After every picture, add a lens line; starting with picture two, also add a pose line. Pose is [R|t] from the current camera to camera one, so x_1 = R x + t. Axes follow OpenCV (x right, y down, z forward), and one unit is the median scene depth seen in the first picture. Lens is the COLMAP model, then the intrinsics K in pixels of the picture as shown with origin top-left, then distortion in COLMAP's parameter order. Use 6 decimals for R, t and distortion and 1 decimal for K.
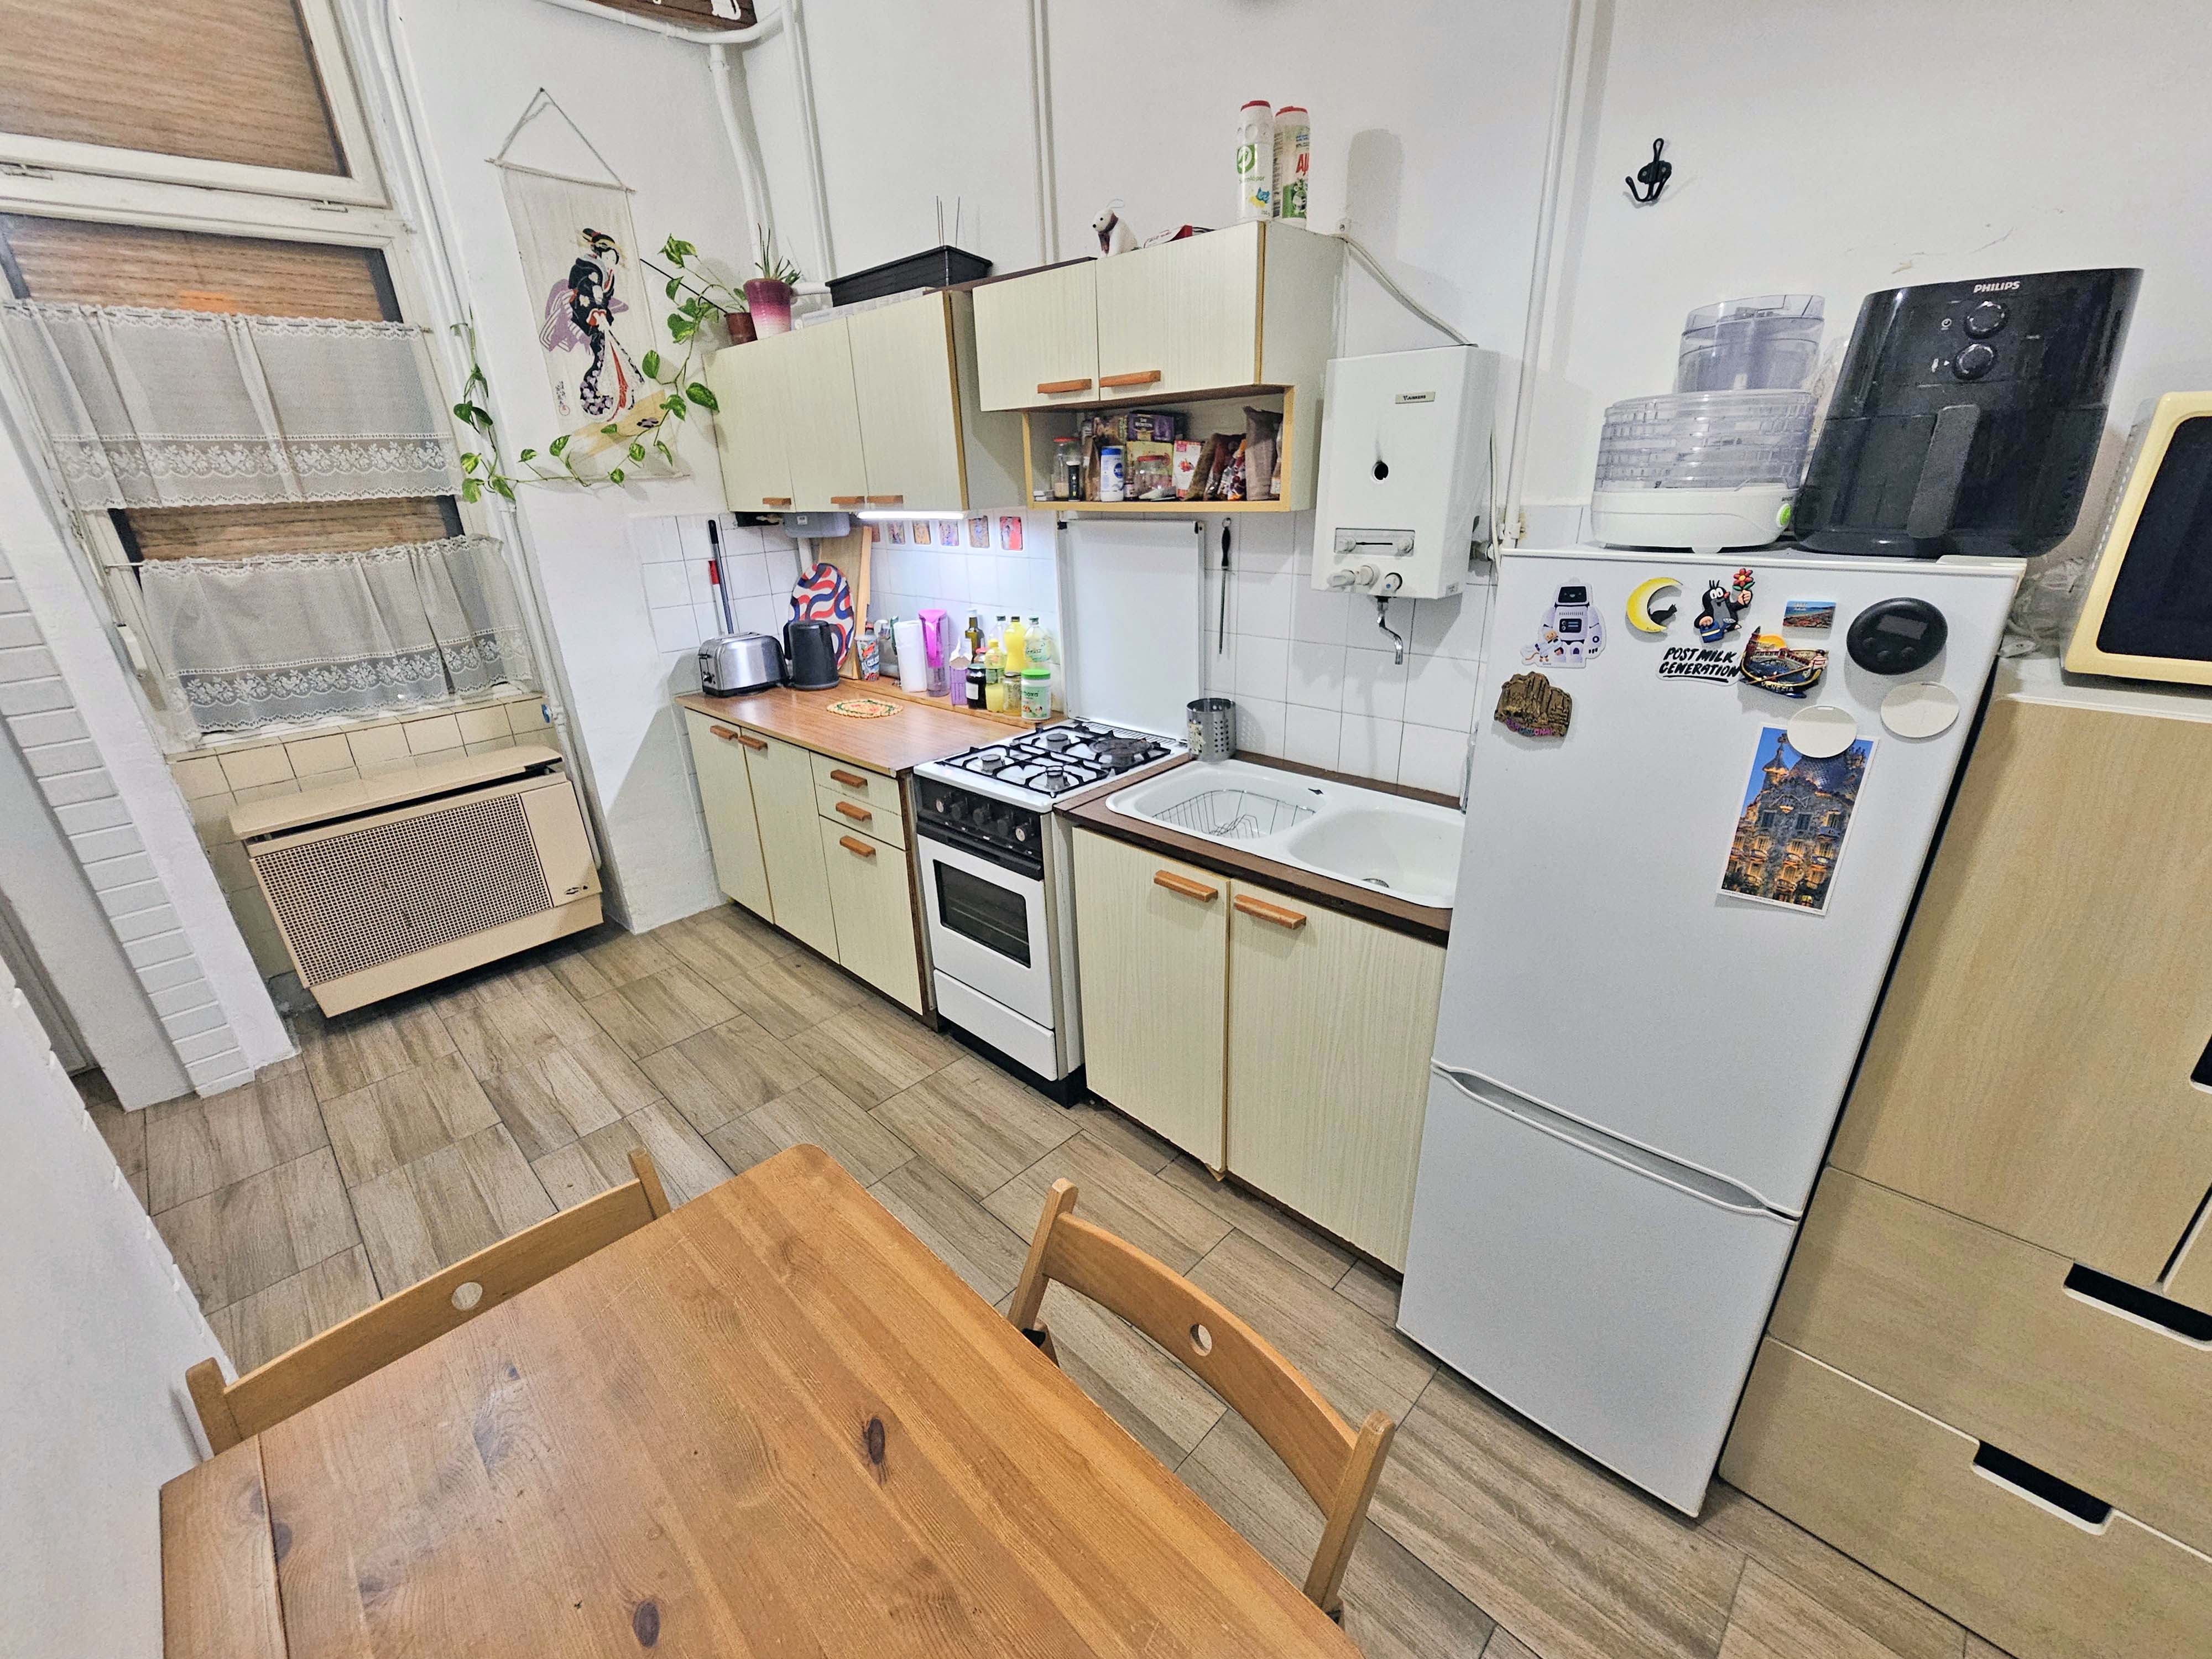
lens RADIAL K [[902.2, 0, 1087.0], [0, 902.2, 836.7], [0, 0, 1]] dist [-0.000412, -0.000479]
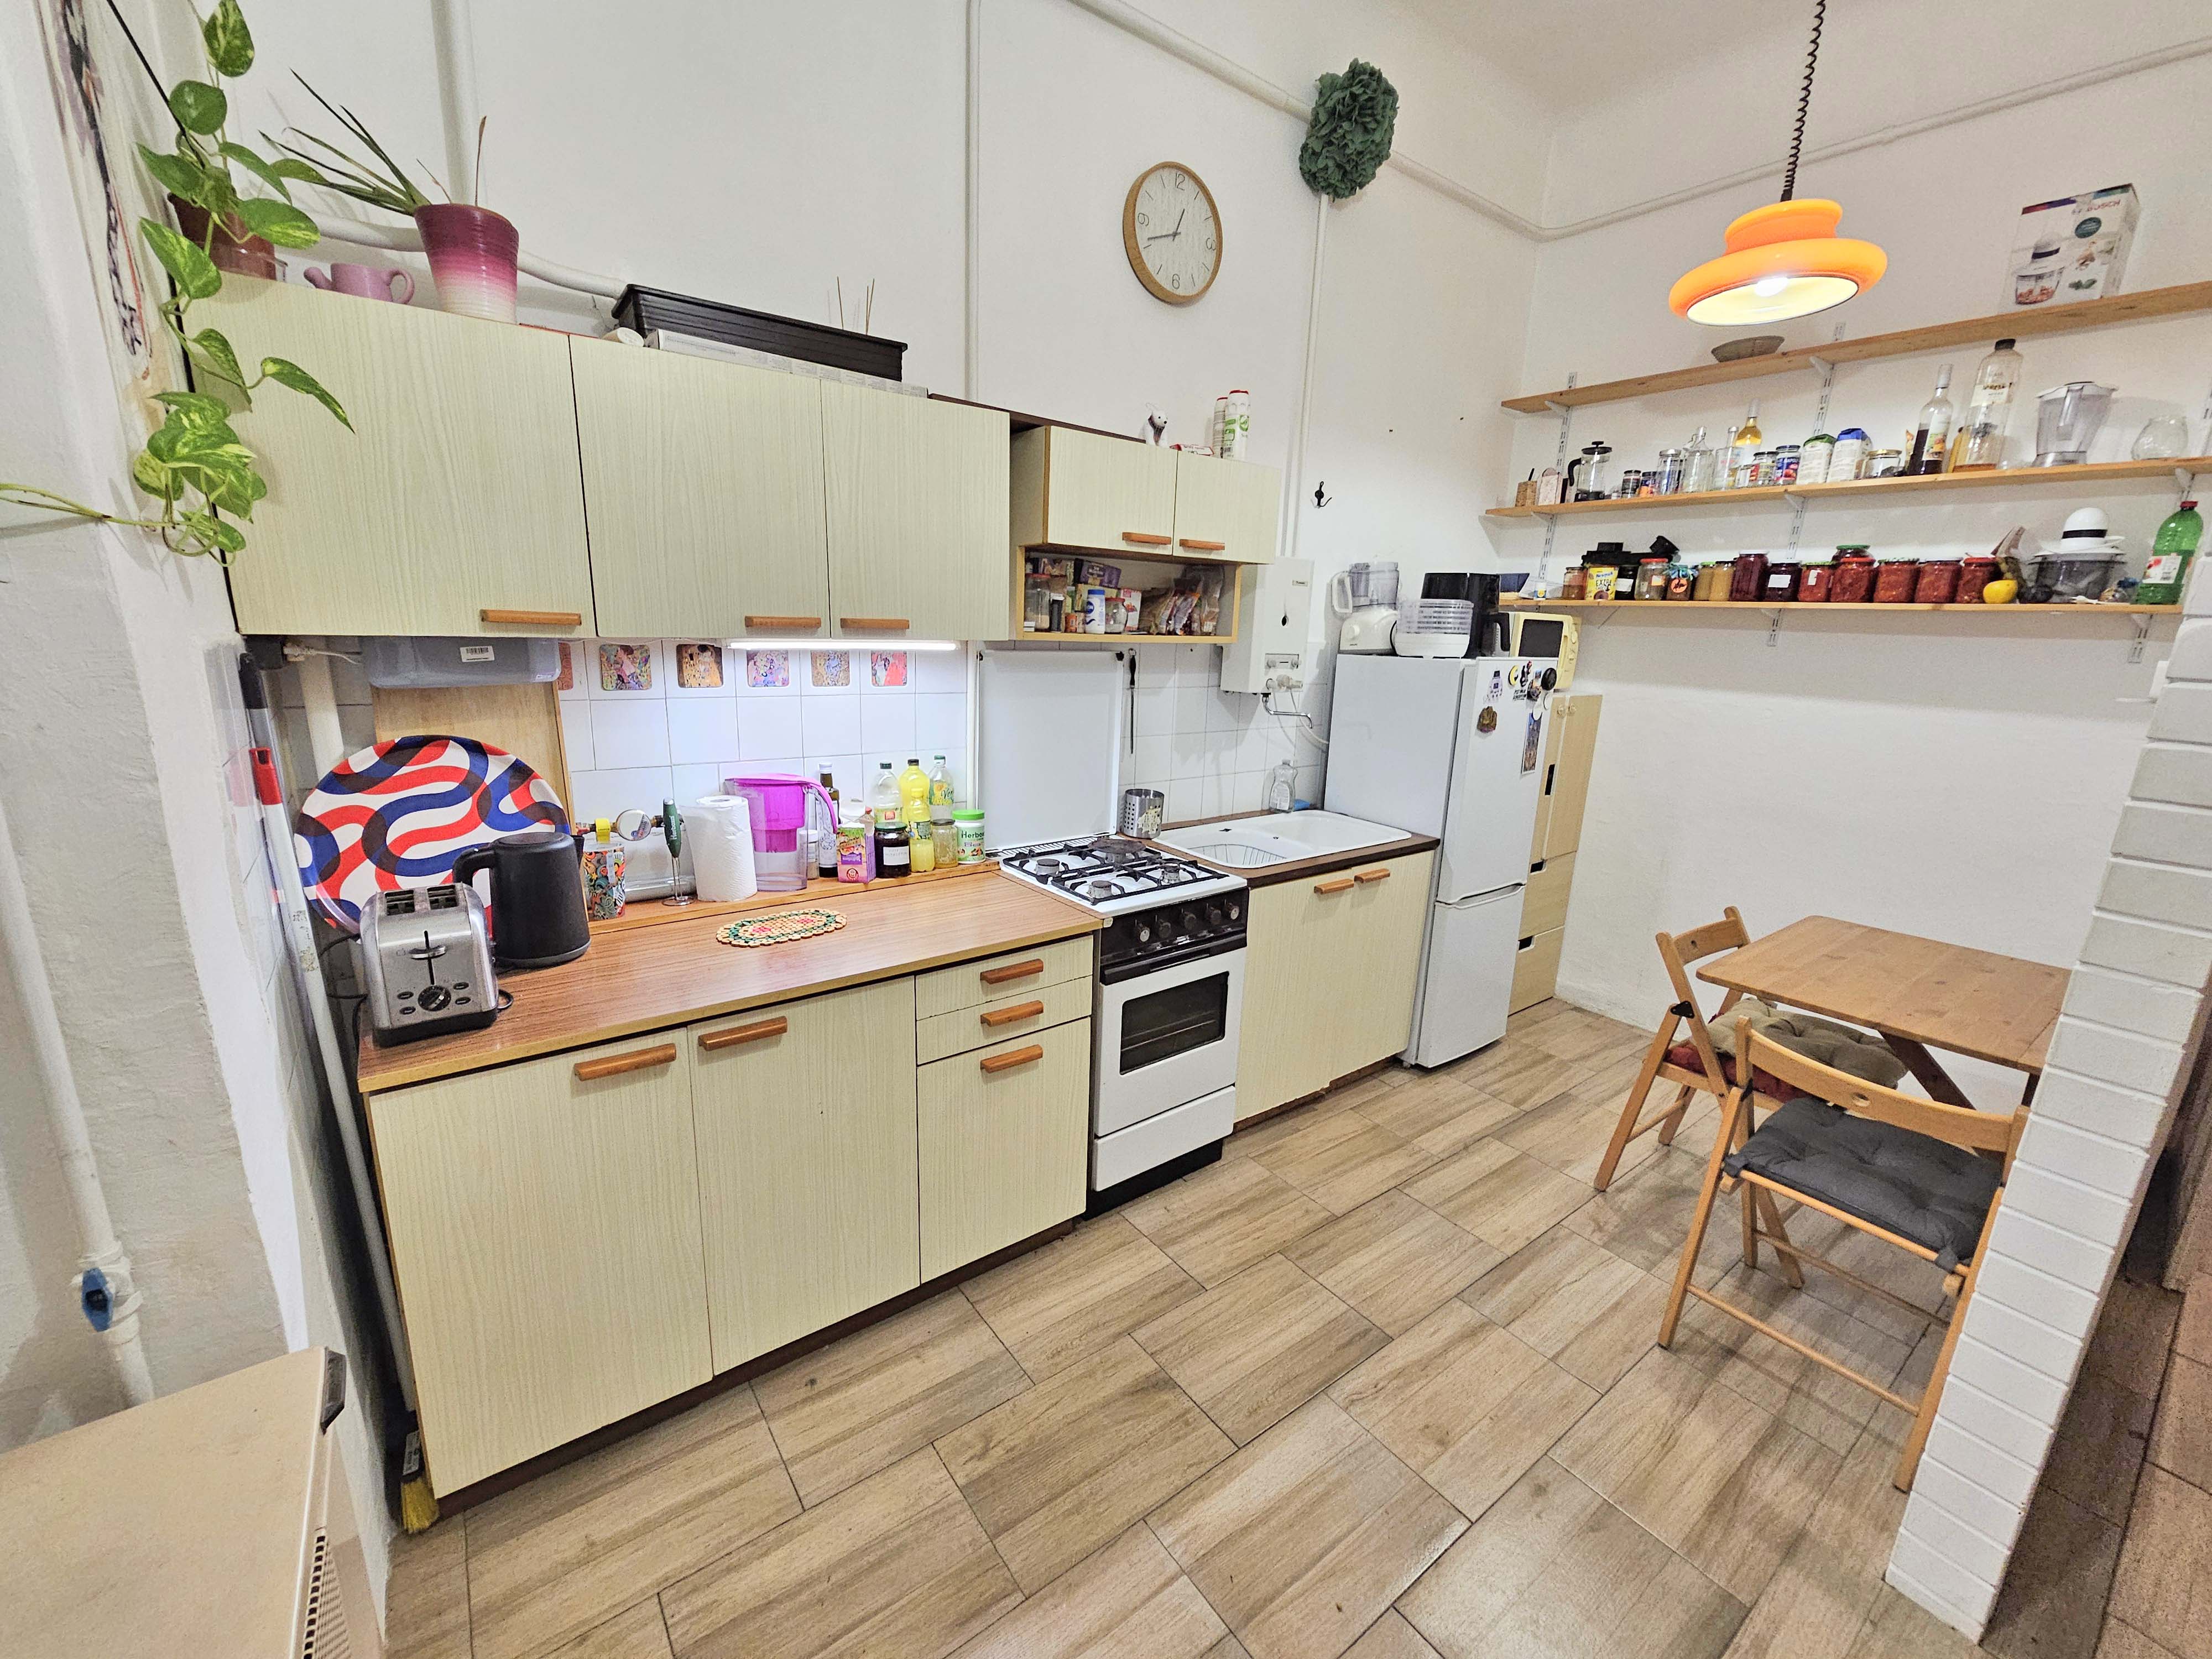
lens RADIAL K [[902.2, 0, 1097.6], [0, 902.2, 839.2], [0, 0, 1]] dist [-0.000412, -0.000479]
pose [[0.153645, -0.196360, 0.968419, -0.886748], [0.339708, 0.930815, 0.134838, -0.225991], [-0.927896, 0.308263, 0.209720, 0.668147]]
